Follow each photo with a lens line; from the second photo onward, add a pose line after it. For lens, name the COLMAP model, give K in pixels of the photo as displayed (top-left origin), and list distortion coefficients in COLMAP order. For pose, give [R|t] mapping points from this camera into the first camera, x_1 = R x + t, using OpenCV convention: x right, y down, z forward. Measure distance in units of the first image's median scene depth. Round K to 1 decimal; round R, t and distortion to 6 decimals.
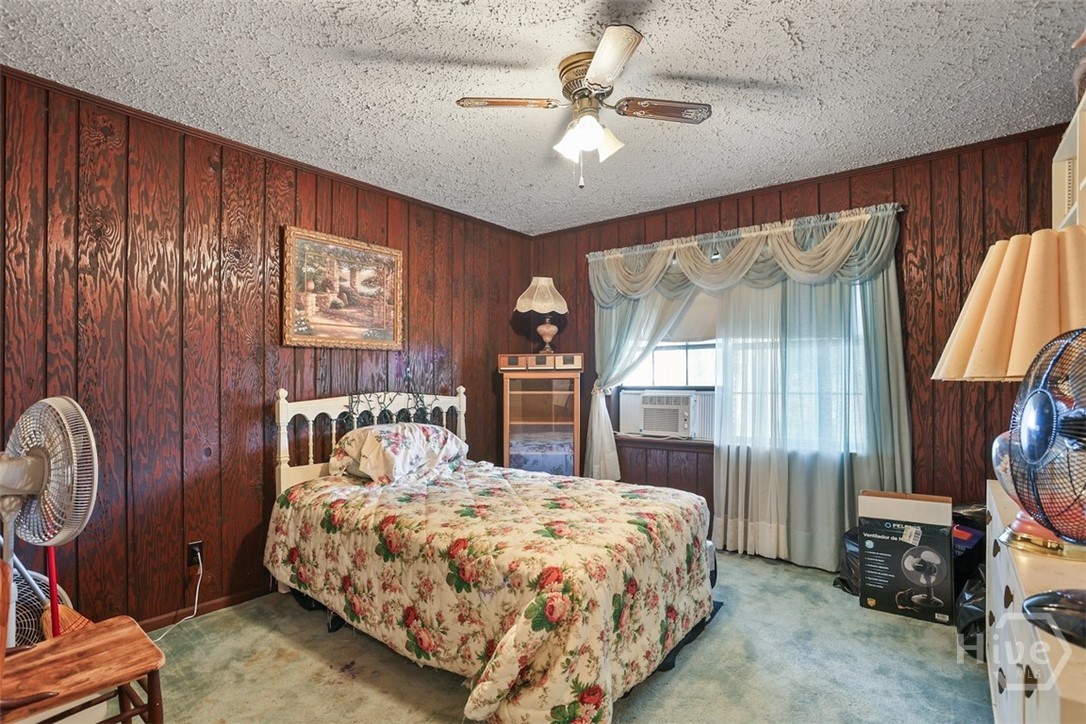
lens RADIAL K [[537.6, 0, 543.0], [0, 537.6, 362.0], [0, 0, 1]] dist [-0.066042, 0.024326]
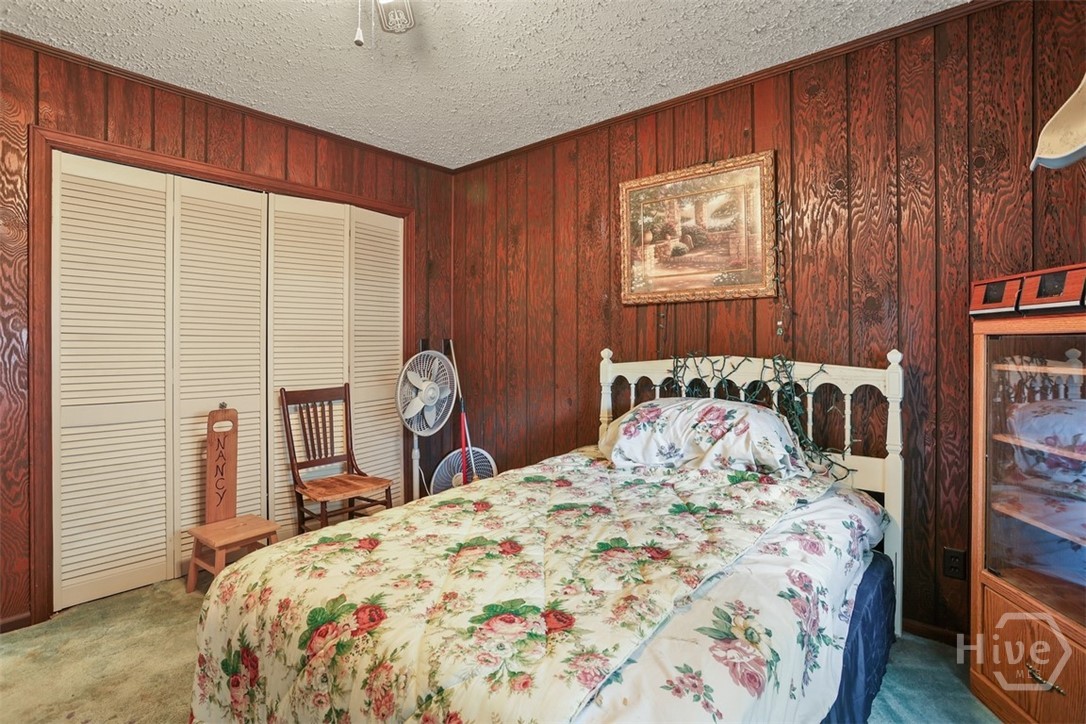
lens RADIAL K [[547.0, 0, 543.2], [0, 547.0, 308.6], [0, 0, 1]] dist [0.001729, 0.000176]
pose [[-0.042201, -0.060152, -0.997297, 0.491247], [0.035191, 0.997477, -0.061652, 0.030592], [0.998489, -0.037698, -0.039977, 0.827464]]
